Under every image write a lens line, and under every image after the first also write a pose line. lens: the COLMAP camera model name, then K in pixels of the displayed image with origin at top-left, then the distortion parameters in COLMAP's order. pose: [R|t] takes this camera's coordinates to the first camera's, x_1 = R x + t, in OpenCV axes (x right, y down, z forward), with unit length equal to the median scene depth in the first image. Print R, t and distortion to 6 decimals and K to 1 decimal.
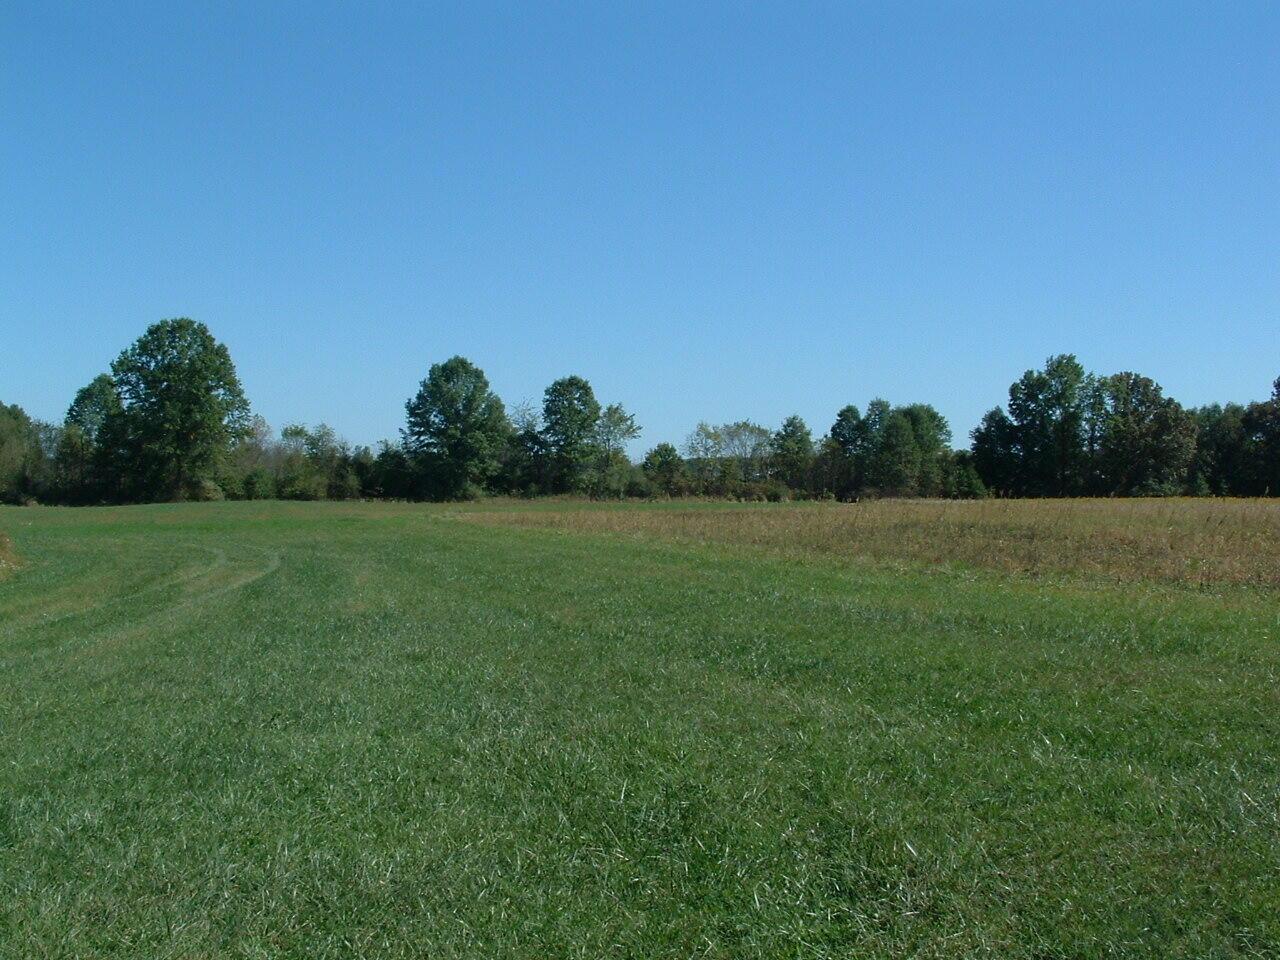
lens RADIAL K [[1530.5, 0, 652.4], [0, 1530.5, 491.8], [0, 0, 1]] dist [-0.168146, 0.000000]
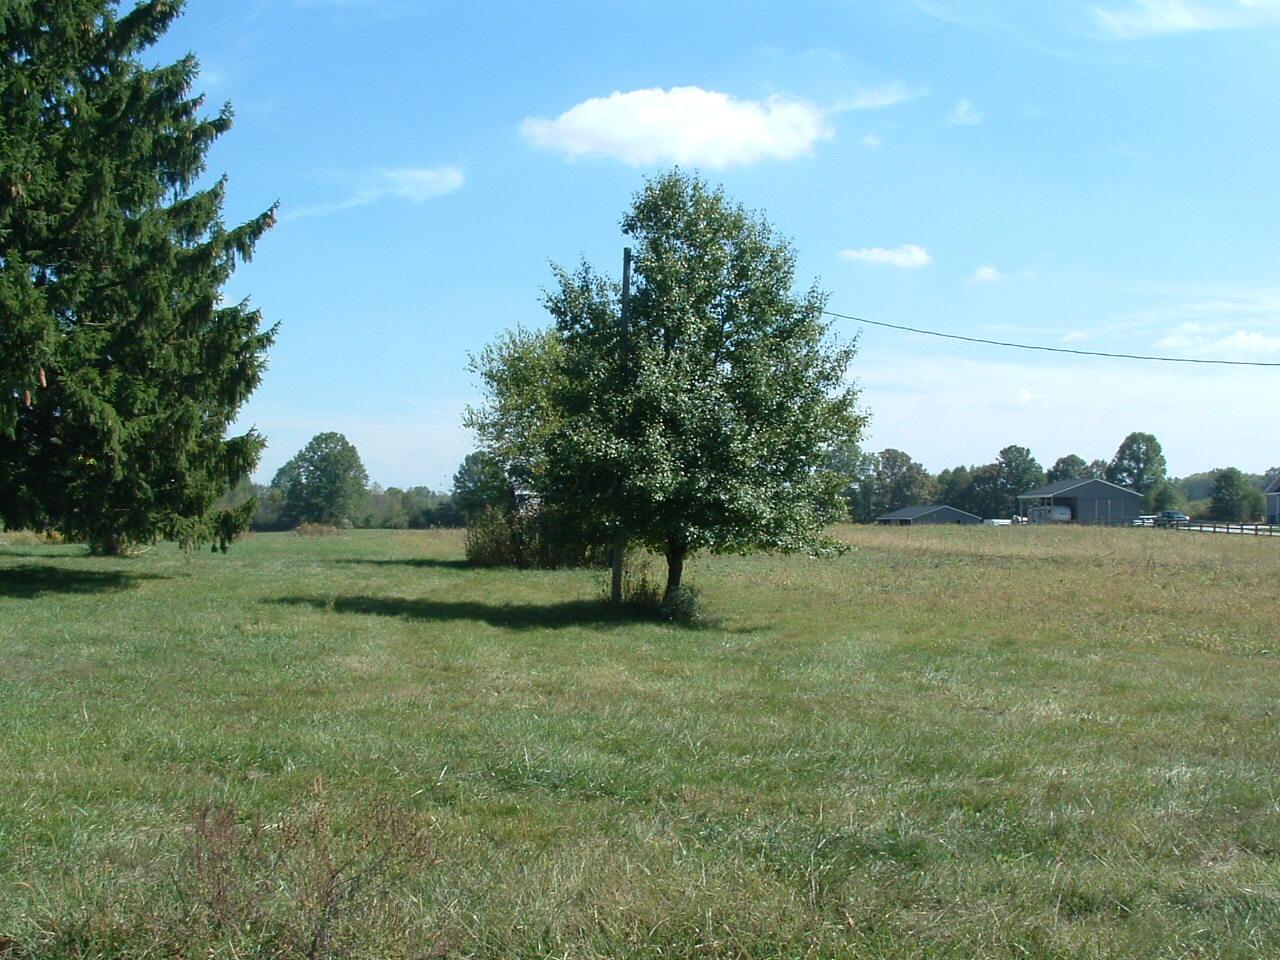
lens RADIAL K [[1530.5, 0, 670.8], [0, 1530.5, 480.0], [0, 0, 1]] dist [-0.168146, 0.000000]
pose [[0.992658, -0.009081, -0.120611, 0.316851], [0.005957, 0.999638, -0.026238, -0.003697], [0.120805, 0.025327, 0.992353, -0.780225]]
